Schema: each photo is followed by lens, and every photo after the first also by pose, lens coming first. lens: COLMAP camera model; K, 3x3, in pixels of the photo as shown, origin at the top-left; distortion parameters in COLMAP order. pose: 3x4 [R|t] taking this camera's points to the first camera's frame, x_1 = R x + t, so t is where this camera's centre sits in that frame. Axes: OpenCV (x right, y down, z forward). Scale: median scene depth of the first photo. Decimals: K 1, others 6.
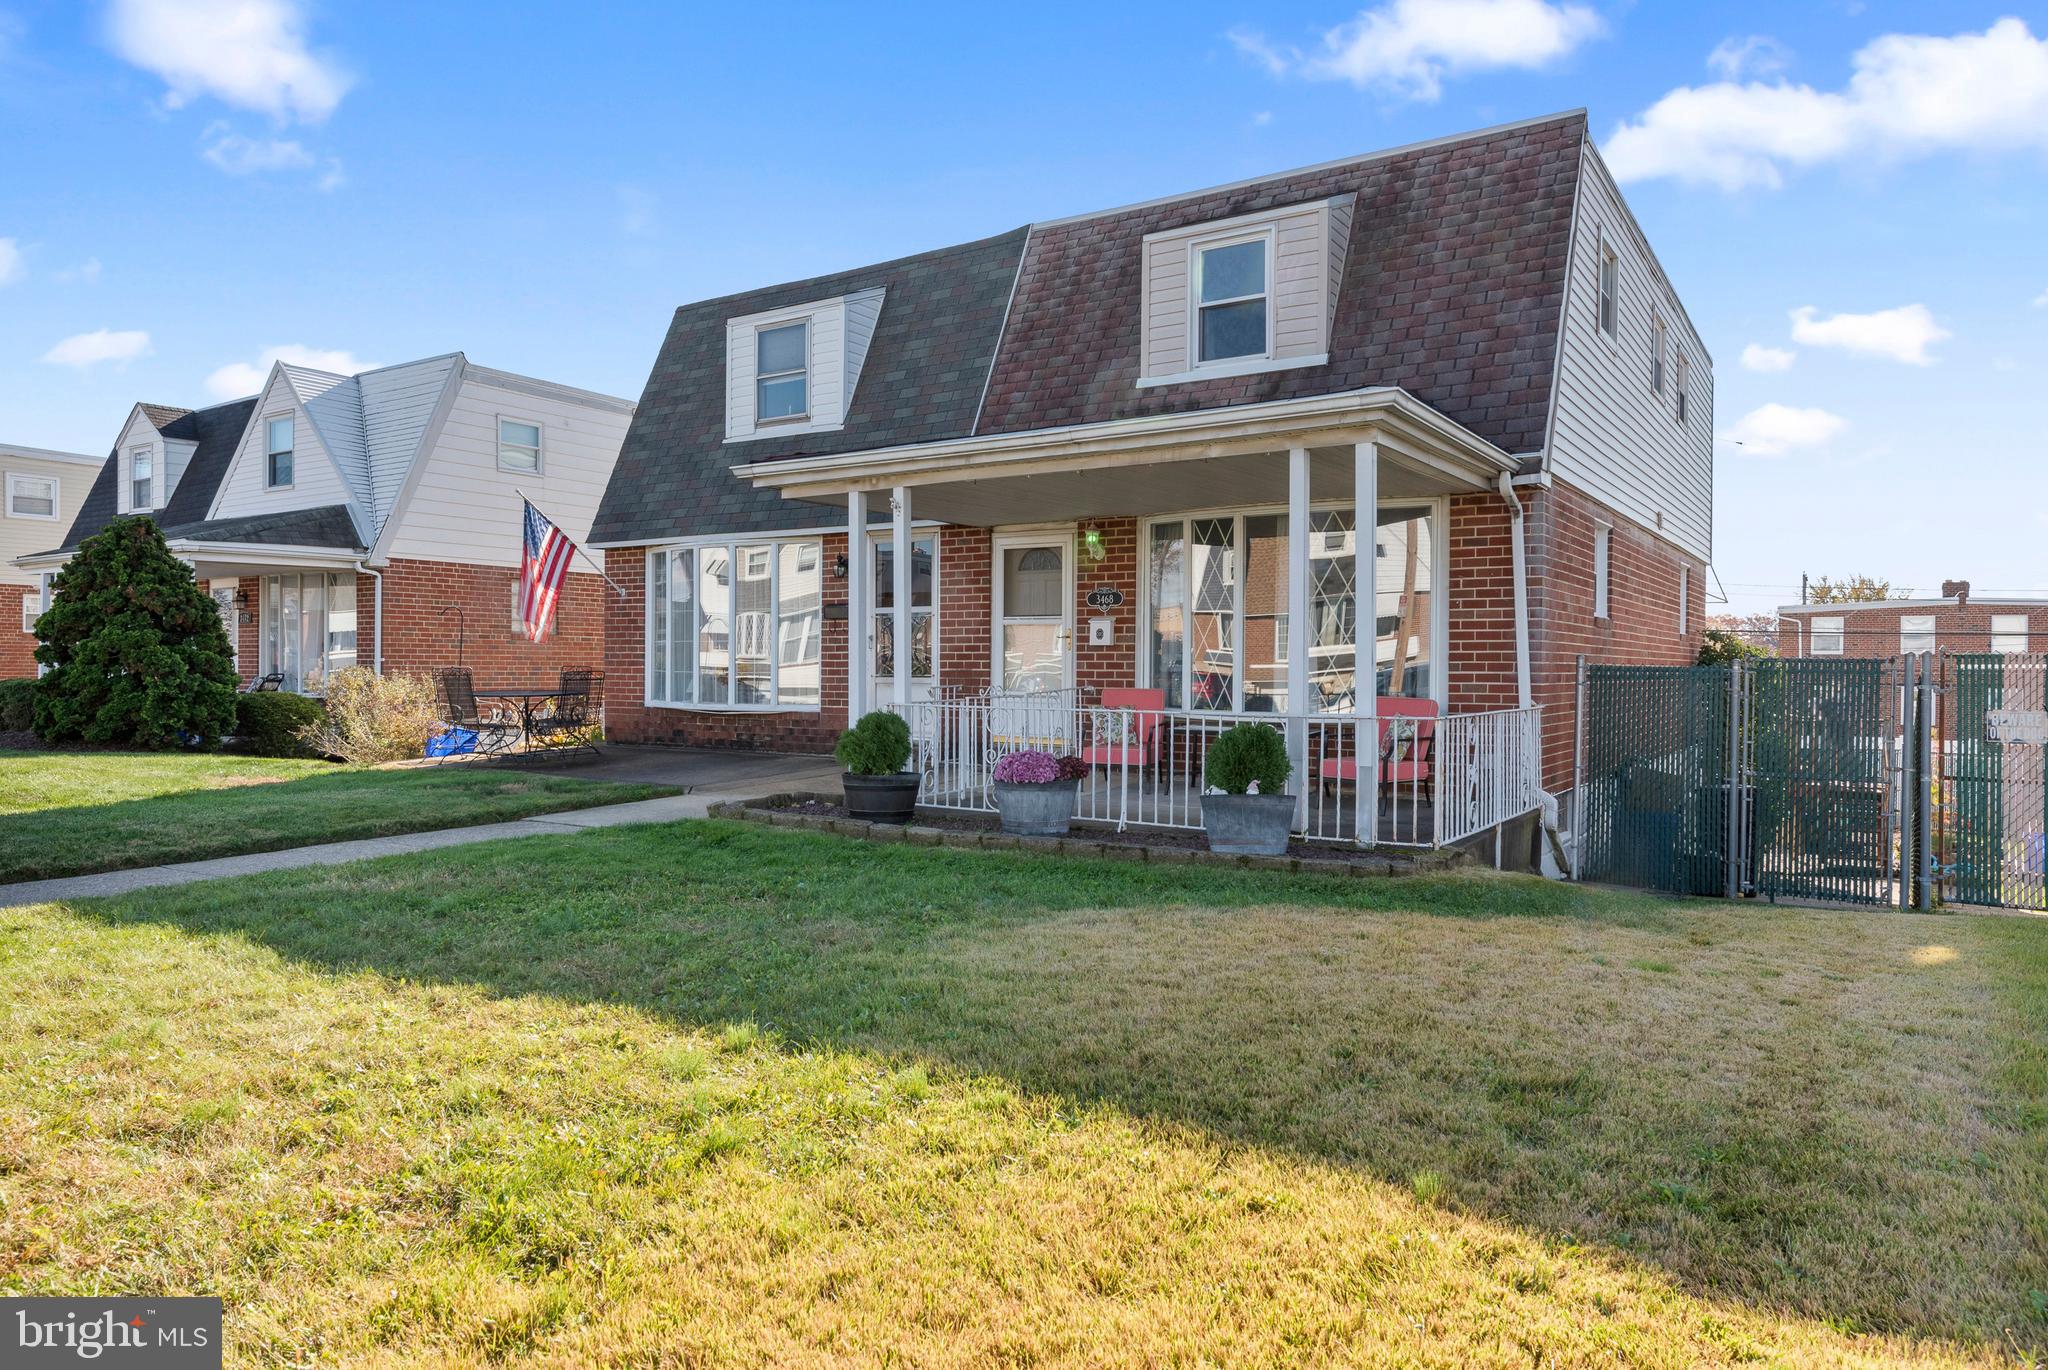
lens RADIAL K [[1261.6, 0, 1013.9], [0, 1261.6, 678.6], [0, 0, 1]] dist [0.004019, -0.000114]
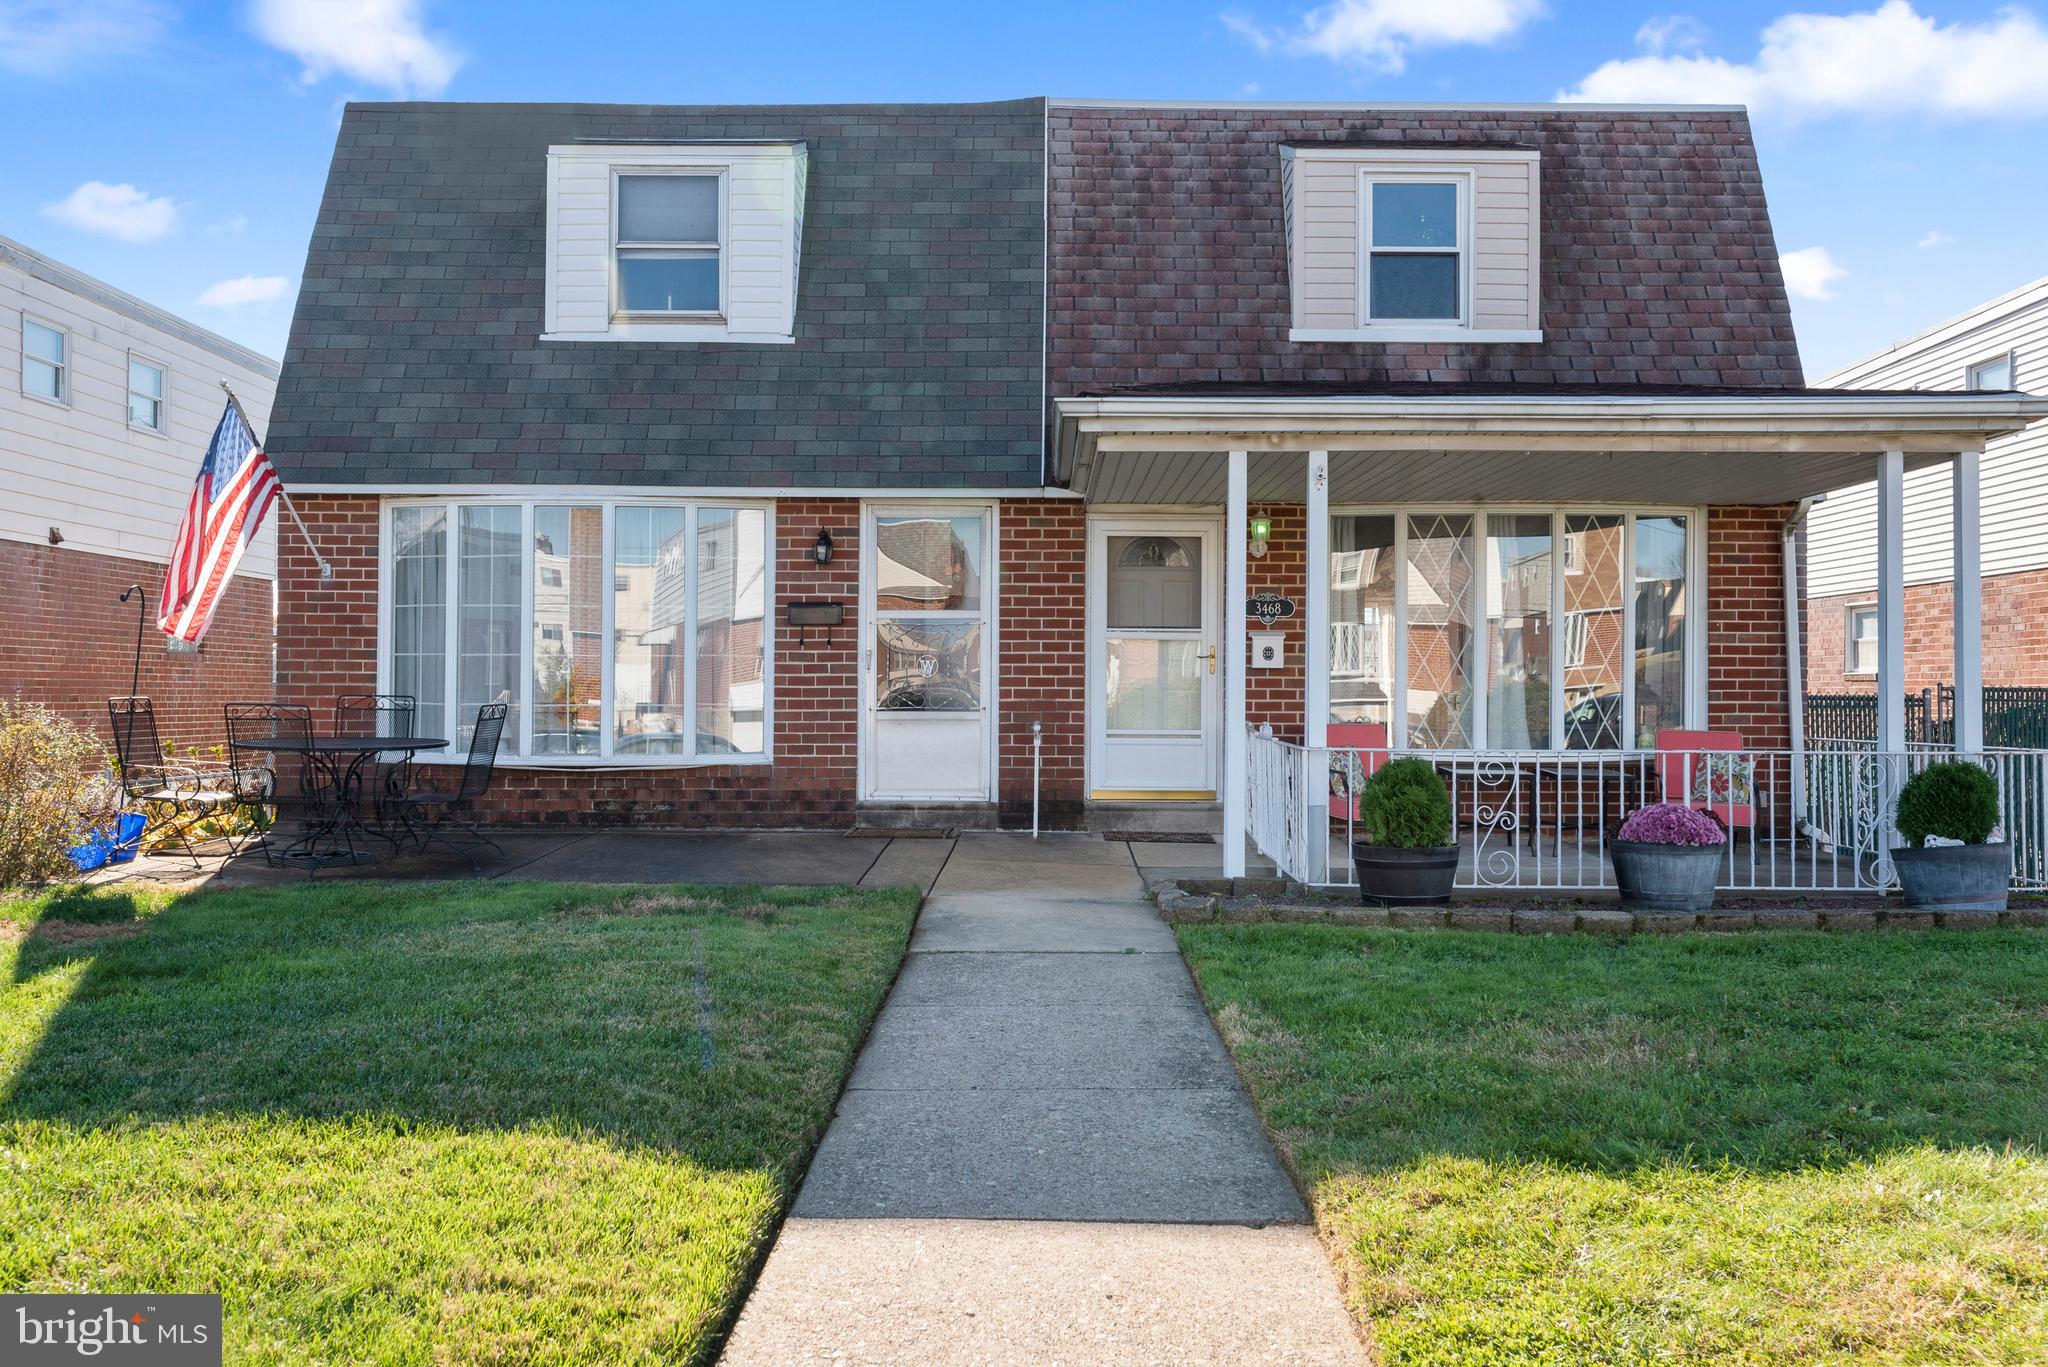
lens RADIAL K [[1625.2, 0, 1020.8], [0, 1625.2, 679.4], [0, 0, 1]] dist [0.000310, 0.008097]
pose [[0.840658, 0.003092, 0.541558, -0.598197], [0.005637, 0.999880, -0.014459, -0.006022], [-0.541537, 0.015207, 0.840539, 0.247611]]
